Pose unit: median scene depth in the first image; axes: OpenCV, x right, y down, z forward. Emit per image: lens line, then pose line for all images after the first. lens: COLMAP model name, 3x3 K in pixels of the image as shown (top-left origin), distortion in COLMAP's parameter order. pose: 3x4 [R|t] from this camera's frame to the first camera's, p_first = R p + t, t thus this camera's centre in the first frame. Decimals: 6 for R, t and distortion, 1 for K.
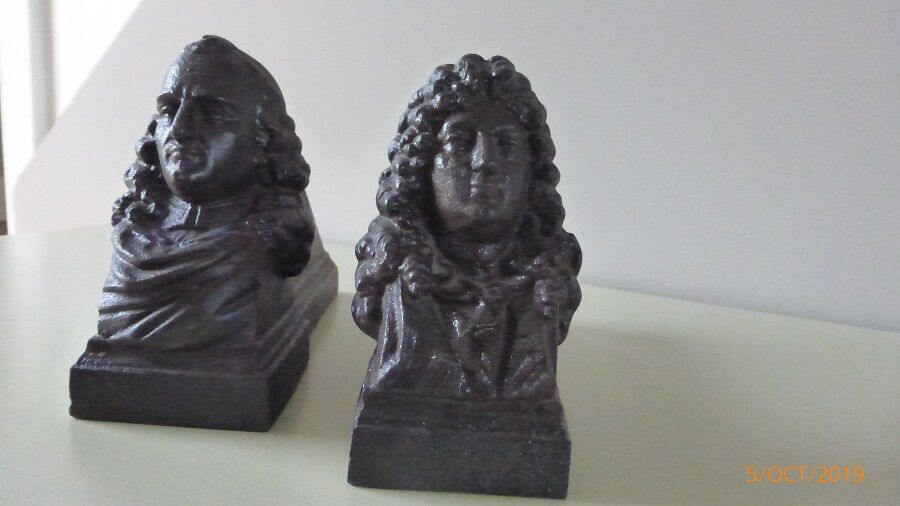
lens RADIAL K [[628.6, 0, 450.0], [0, 628.6, 253.0], [0, 0, 1]] dist [-0.031763, 0.000538]
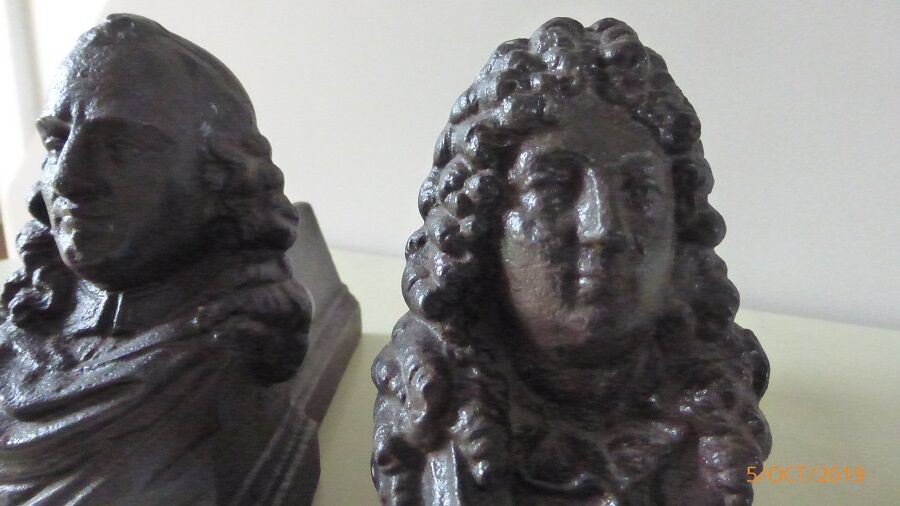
lens RADIAL K [[628.6, 0, 450.0], [0, 628.6, 253.0], [0, 0, 1]] dist [-0.031763, 0.000538]
pose [[0.997682, -0.044644, -0.051350, -0.044617], [0.047601, 0.997188, 0.057885, -0.151448], [0.048622, -0.060195, 0.997002, 0.444698]]
